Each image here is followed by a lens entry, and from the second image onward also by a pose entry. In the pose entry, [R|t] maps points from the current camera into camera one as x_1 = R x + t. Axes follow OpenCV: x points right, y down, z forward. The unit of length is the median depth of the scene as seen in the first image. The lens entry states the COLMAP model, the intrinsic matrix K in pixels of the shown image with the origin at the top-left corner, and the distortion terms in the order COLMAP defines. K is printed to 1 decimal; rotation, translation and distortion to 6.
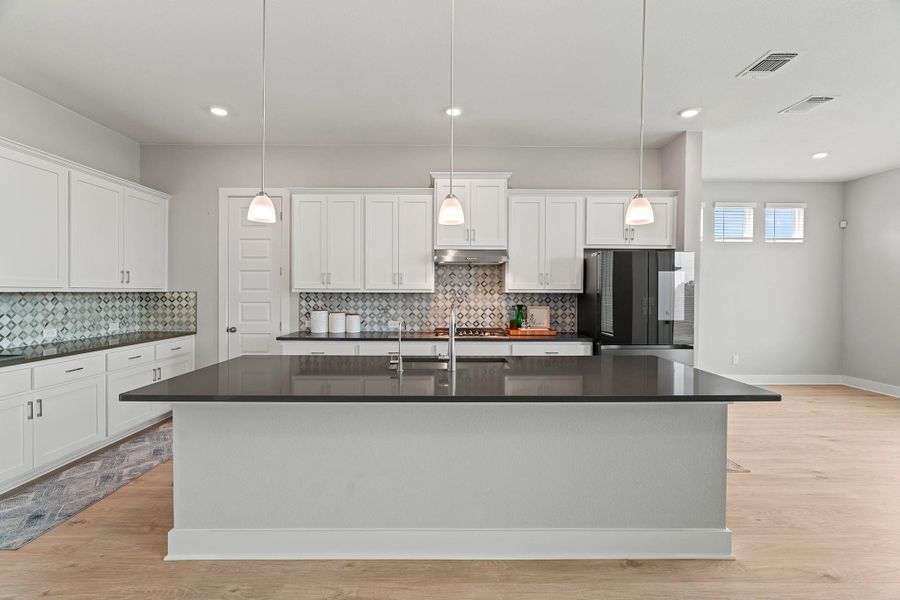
lens RADIAL K [[407.7, 0, 447.4], [0, 407.7, 295.7], [0, 0, 1]] dist [-0.008463, 0.002687]
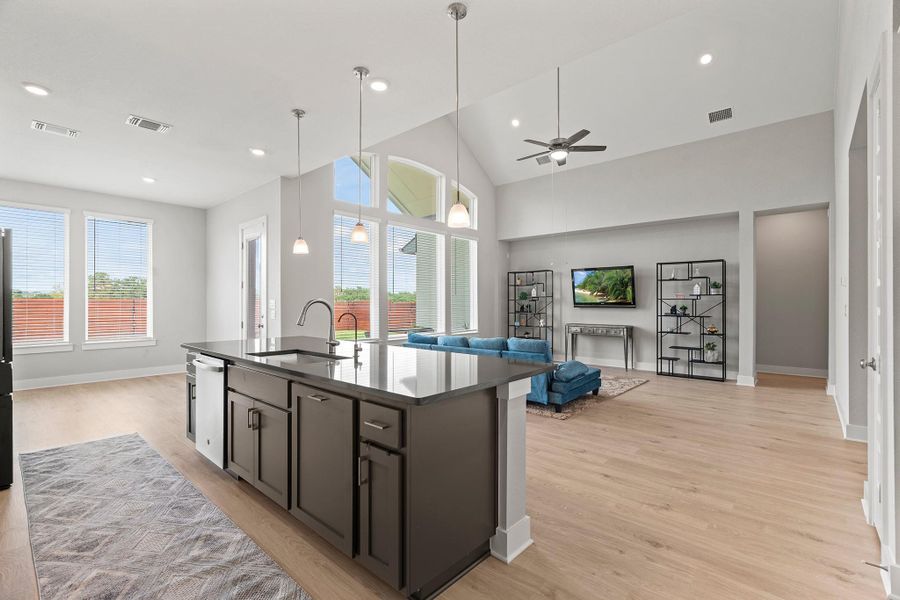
lens RADIAL K [[407.7, 0, 451.1], [0, 407.7, 302.4], [0, 0, 1]] dist [-0.008463, 0.002687]
pose [[-0.742968, -0.002423, 0.669322, -0.569062], [0.002532, 0.999976, 0.006431, 0.012440], [-0.669322, 0.006472, -0.742944, 0.875668]]
